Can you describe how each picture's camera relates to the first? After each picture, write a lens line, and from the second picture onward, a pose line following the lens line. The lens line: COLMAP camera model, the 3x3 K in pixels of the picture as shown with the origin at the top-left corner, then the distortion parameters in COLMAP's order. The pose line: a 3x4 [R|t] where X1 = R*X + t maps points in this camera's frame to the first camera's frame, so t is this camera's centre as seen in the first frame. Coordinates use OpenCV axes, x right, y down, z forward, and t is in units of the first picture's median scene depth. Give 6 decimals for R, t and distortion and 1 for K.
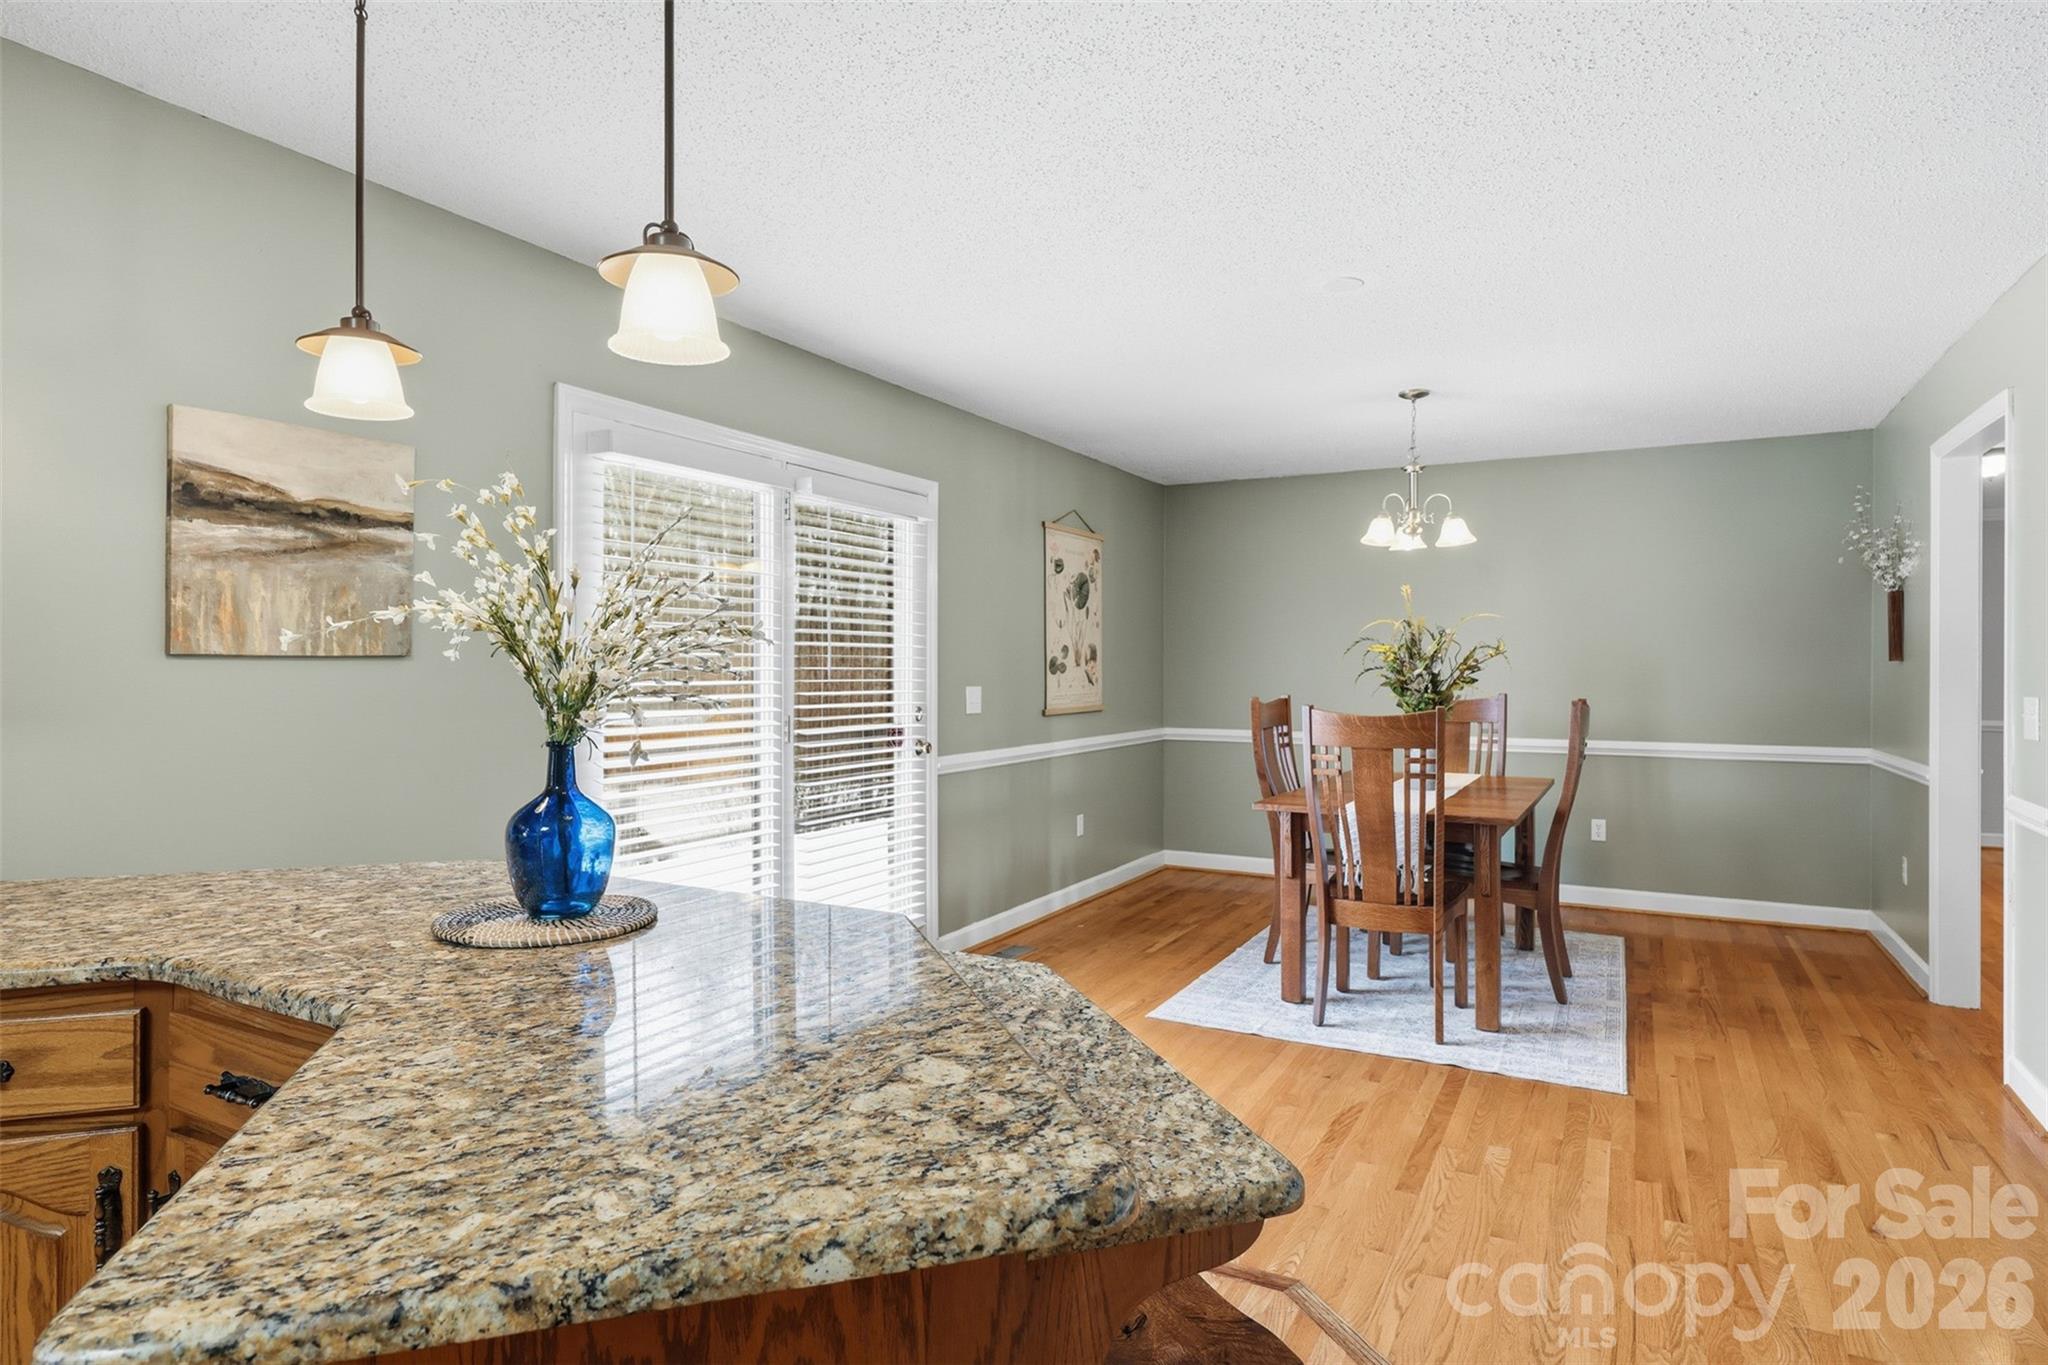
lens RADIAL K [[1094.9, 0, 1025.3], [0, 1094.9, 675.1], [0, 0, 1]] dist [0.004074, 0.000834]
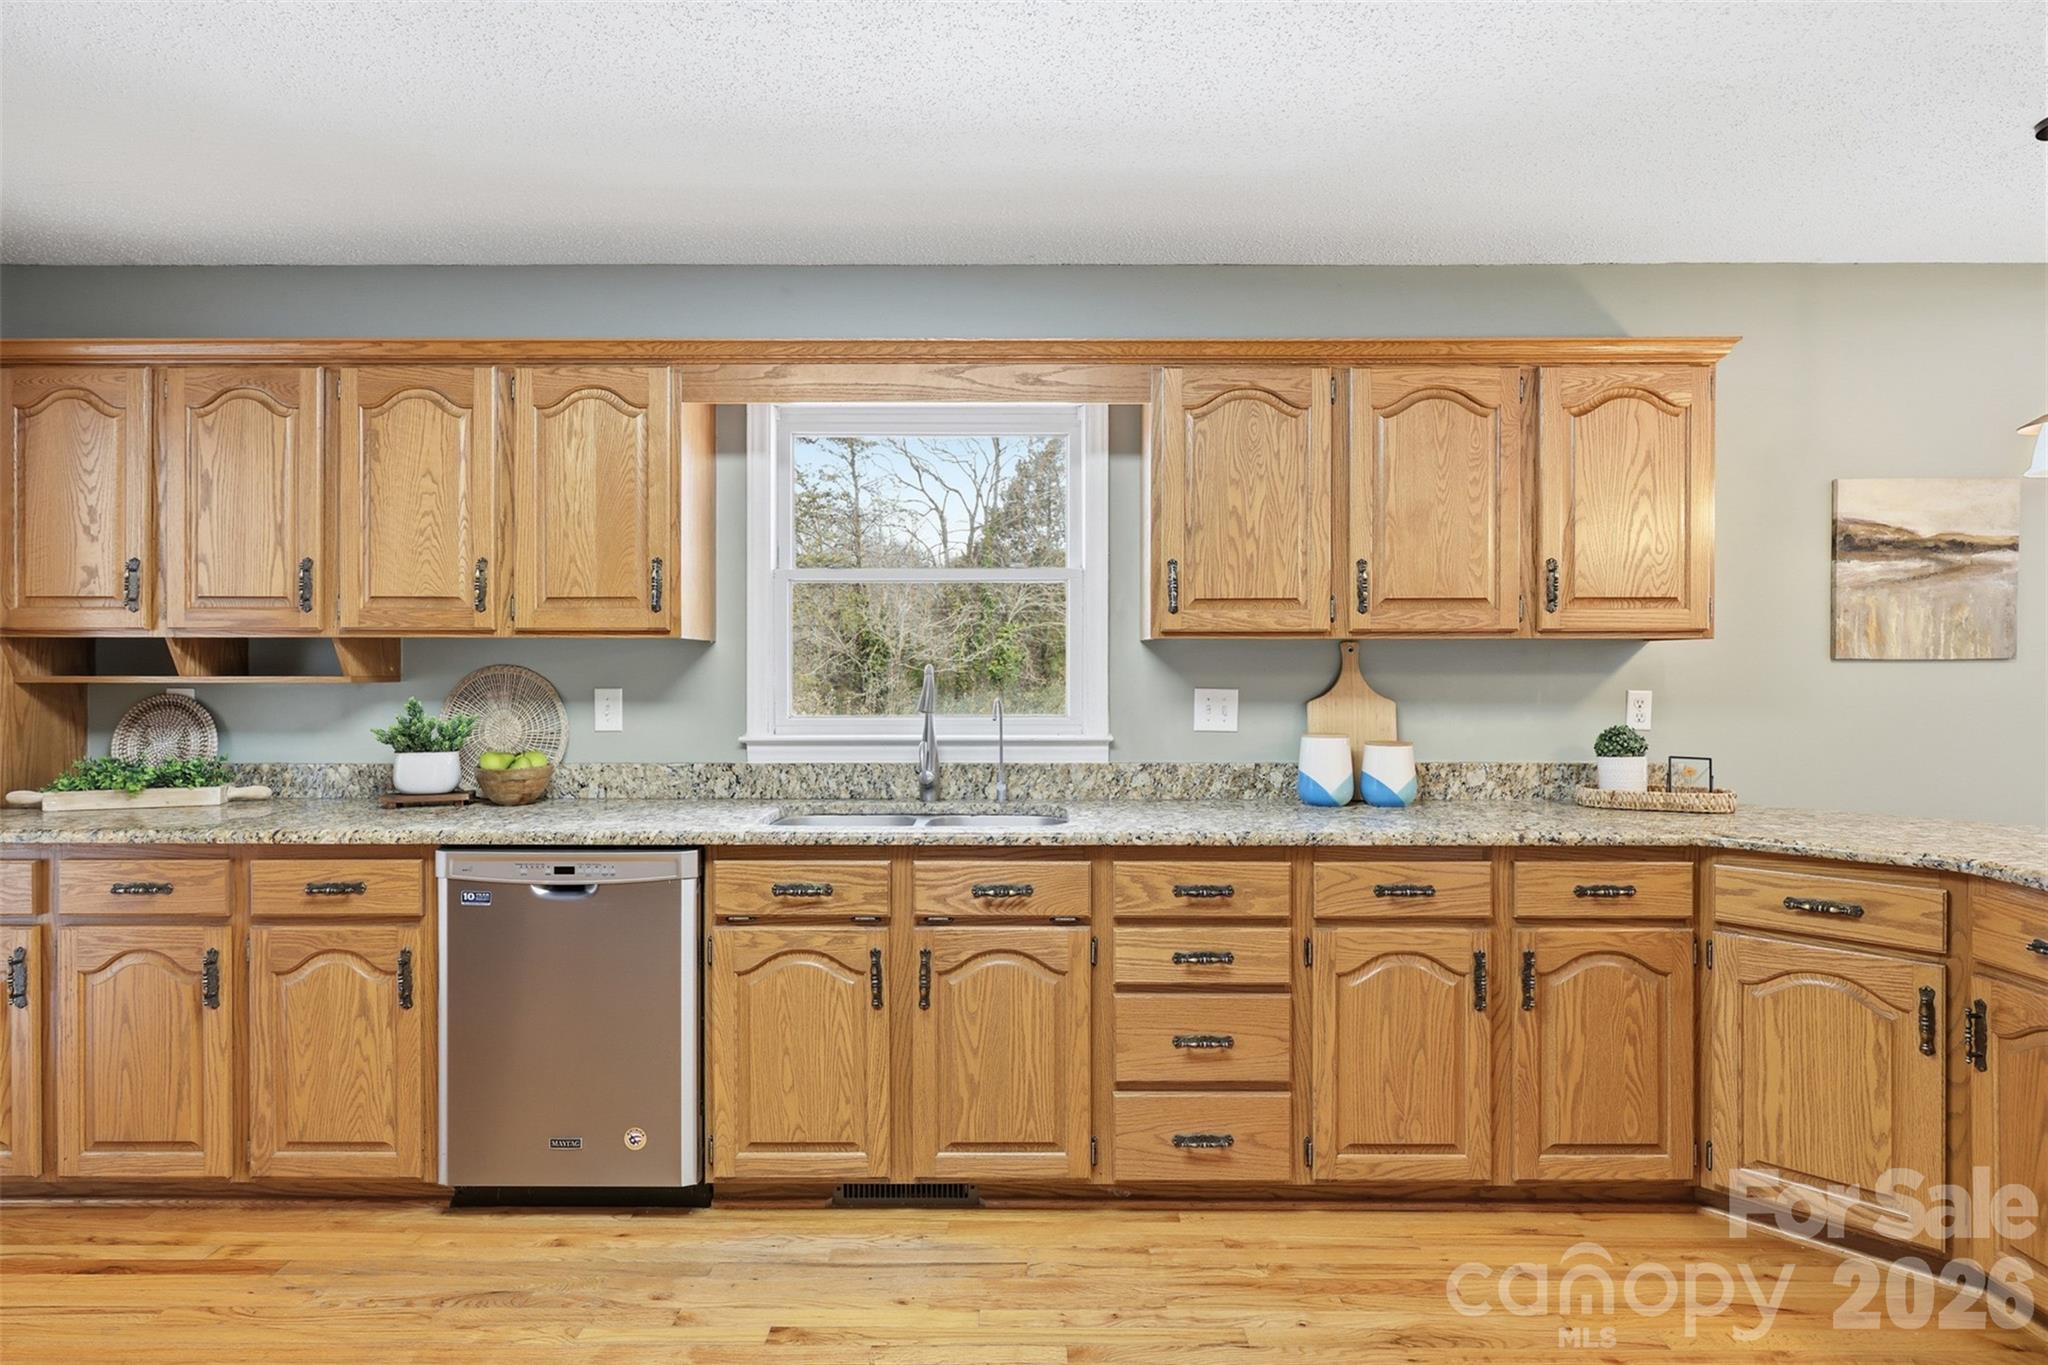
lens RADIAL K [[1094.9, 0, 1021.3], [0, 1094.9, 674.8], [0, 0, 1]] dist [0.004074, 0.000834]
pose [[0.476126, 0.005440, -0.879361, -0.043117], [-0.006811, 0.999974, 0.002498, 0.004198], [0.879351, 0.004800, 0.476150, -0.544922]]
